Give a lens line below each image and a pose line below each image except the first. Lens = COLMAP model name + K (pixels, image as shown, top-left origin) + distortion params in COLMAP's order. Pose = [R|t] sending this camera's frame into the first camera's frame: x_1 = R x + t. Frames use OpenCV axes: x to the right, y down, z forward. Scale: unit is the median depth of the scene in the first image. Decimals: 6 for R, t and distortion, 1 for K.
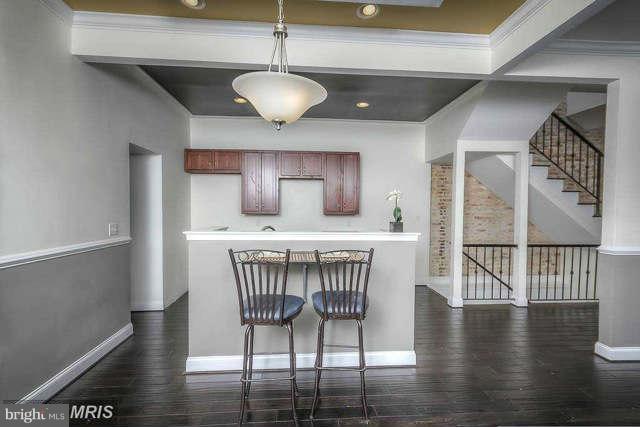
lens RADIAL K [[313.8, 0, 318.4], [0, 313.8, 218.1], [0, 0, 1]] dist [0.005020, 0.000611]
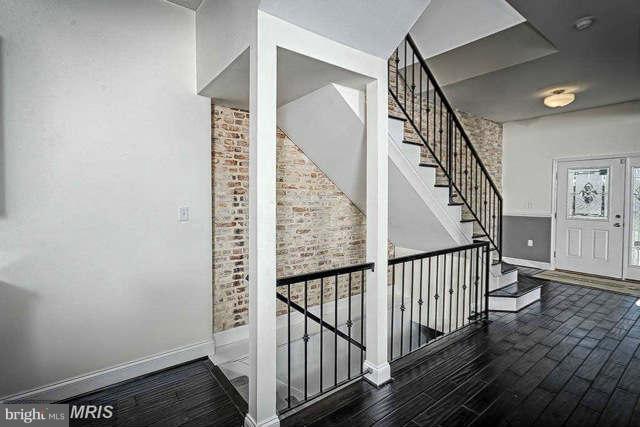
lens RADIAL K [[313.8, 0, 321.0], [0, 313.8, 202.9], [0, 0, 1]] dist [0.005020, 0.000611]
pose [[0.833700, -0.016203, 0.551980, 0.234473], [0.021179, 0.999772, -0.002641, -0.011810], [-0.551811, 0.013892, 0.833853, 0.518330]]
